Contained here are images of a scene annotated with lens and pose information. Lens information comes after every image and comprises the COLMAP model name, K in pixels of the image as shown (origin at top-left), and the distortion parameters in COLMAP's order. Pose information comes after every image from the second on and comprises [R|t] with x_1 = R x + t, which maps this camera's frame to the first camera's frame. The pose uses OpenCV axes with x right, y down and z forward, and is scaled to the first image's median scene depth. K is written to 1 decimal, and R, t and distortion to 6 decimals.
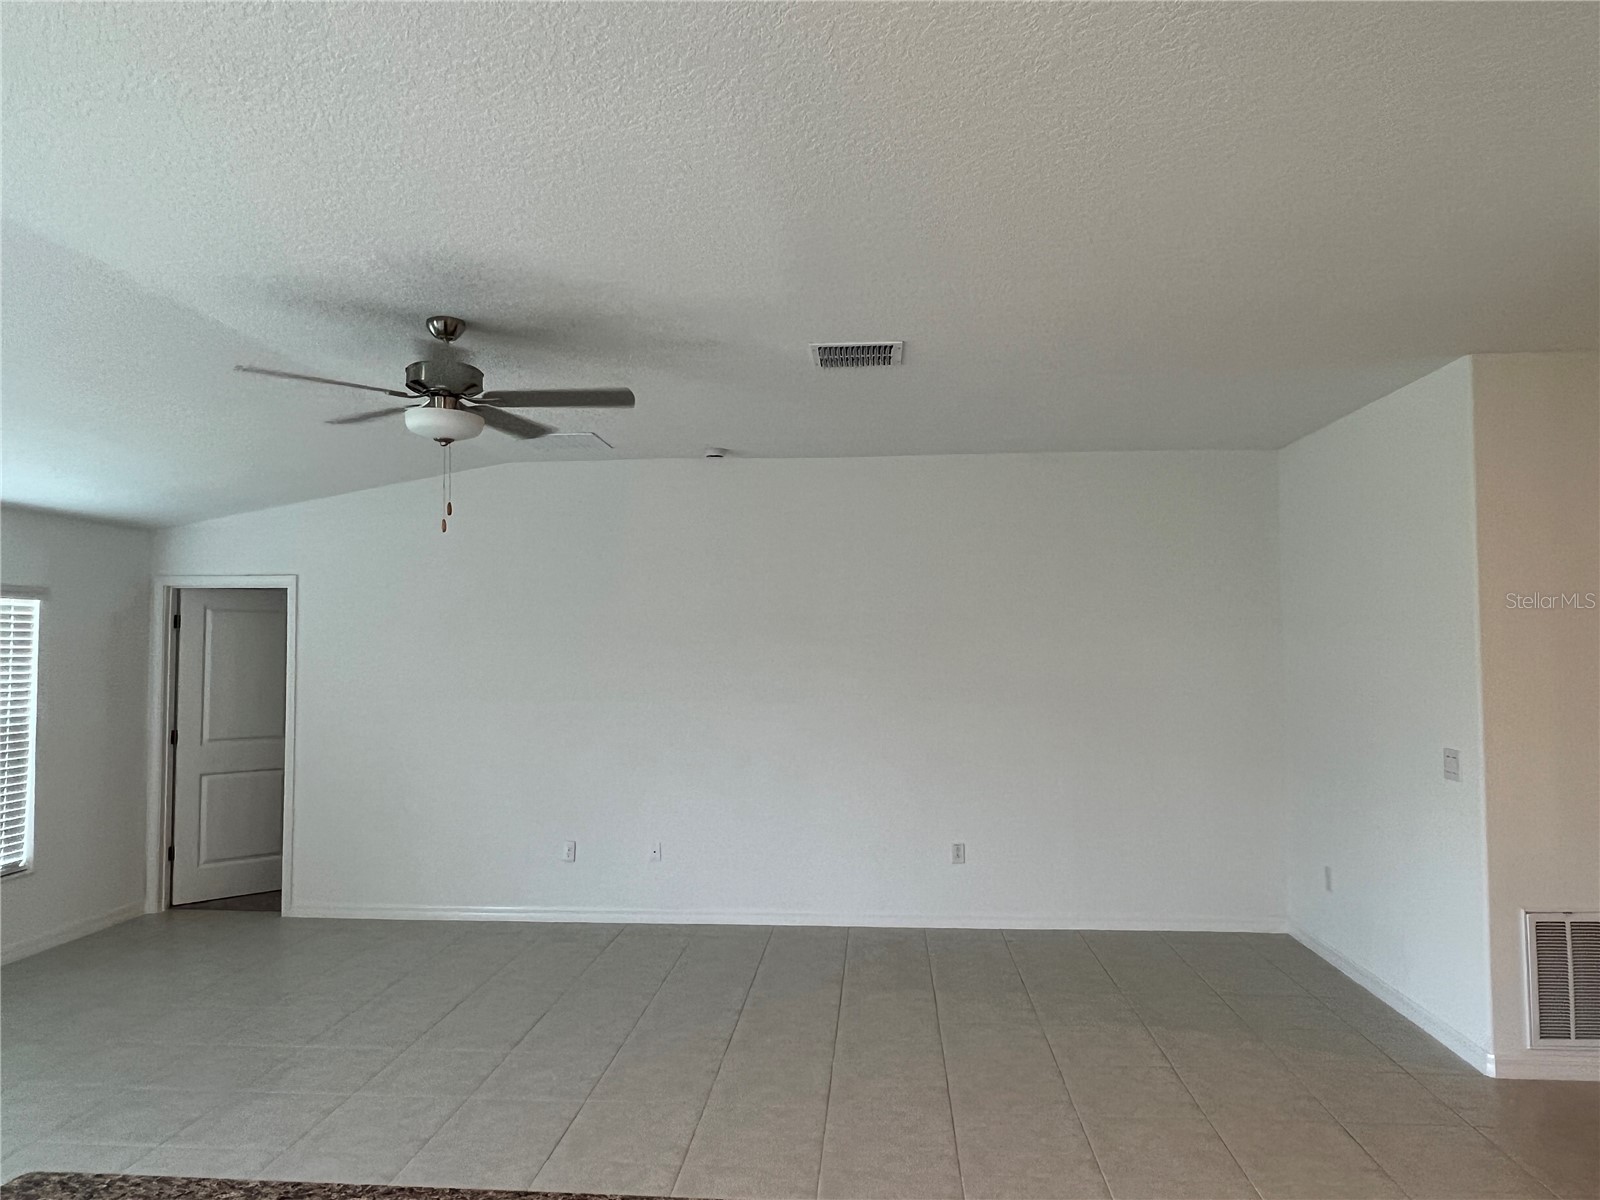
lens RADIAL K [[1058.1, 0, 800.0], [0, 1058.1, 600.0], [0, 0, 1]] dist [0.001741, 0.002491]
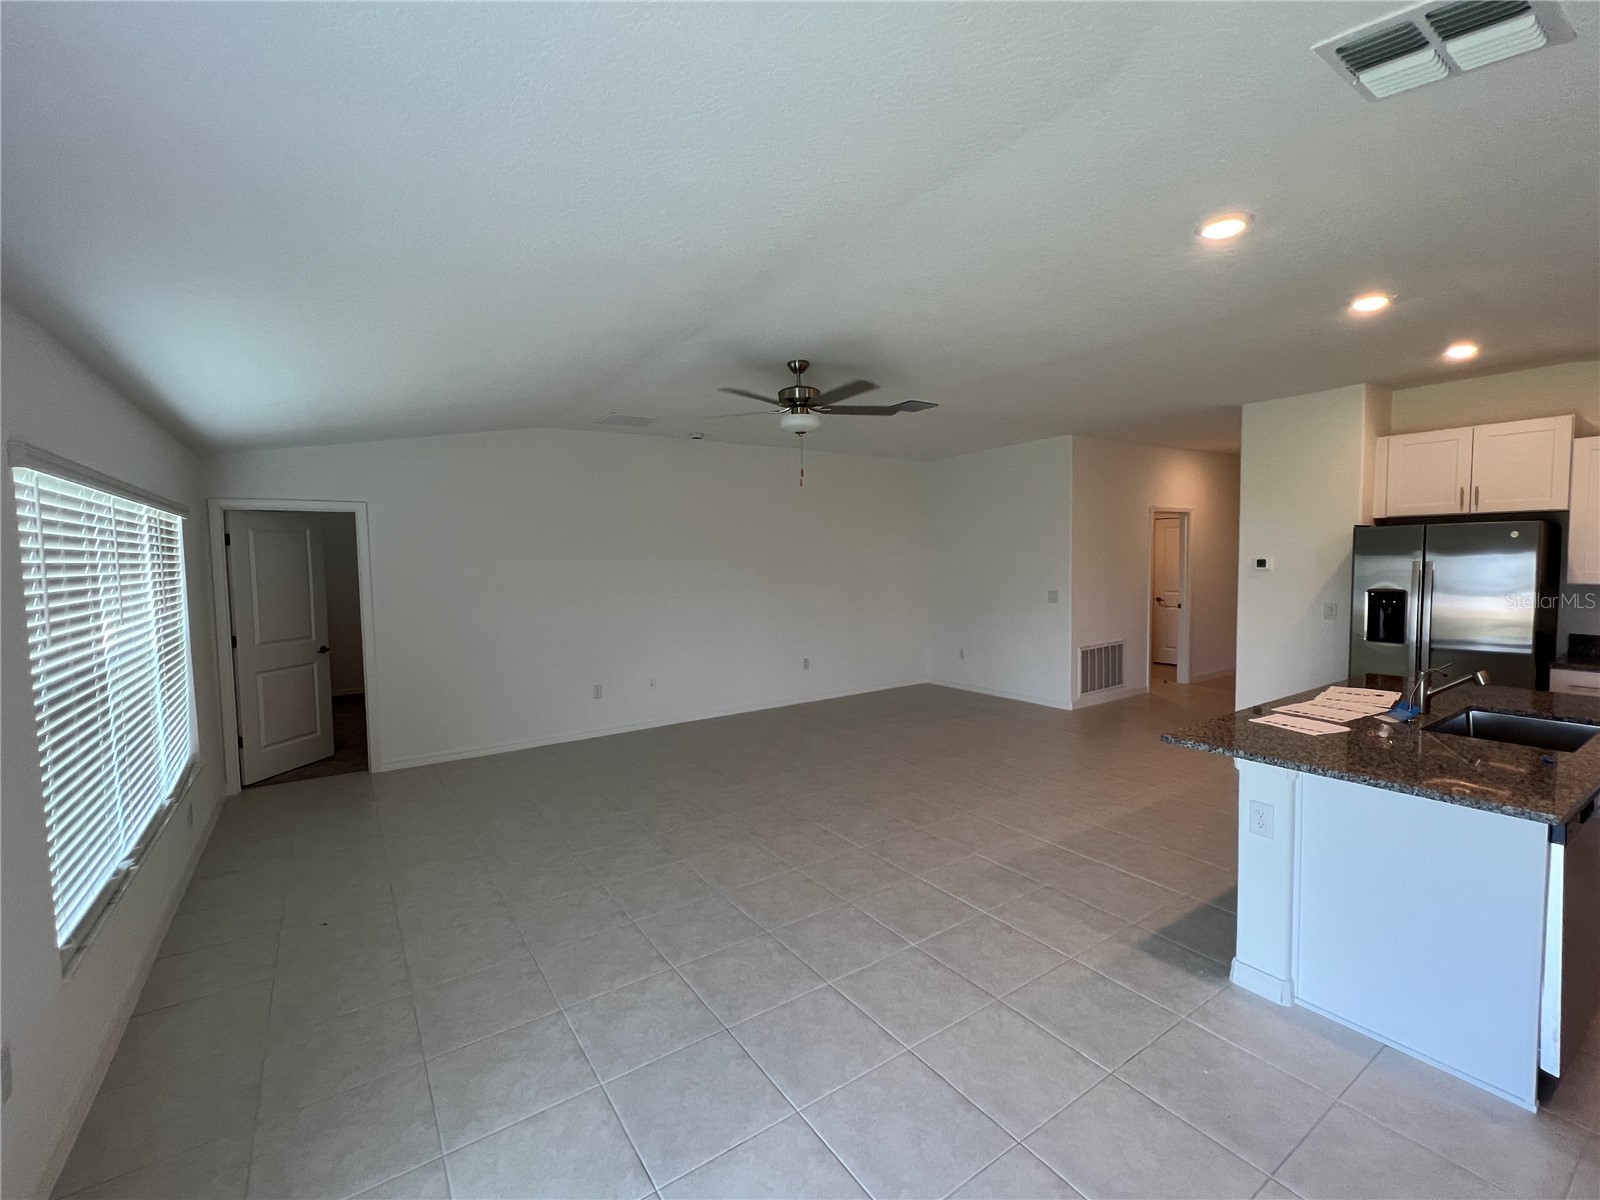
lens RADIAL K [[692.8, 0, 795.0], [0, 692.8, 605.6], [0, 0, 1]] dist [-0.000954, -0.000027]
pose [[0.779226, -0.054987, 0.624326, -0.634488], [-0.011537, 0.994717, 0.102007, 0.009311], [-0.626636, -0.086689, 0.774475, 0.059929]]
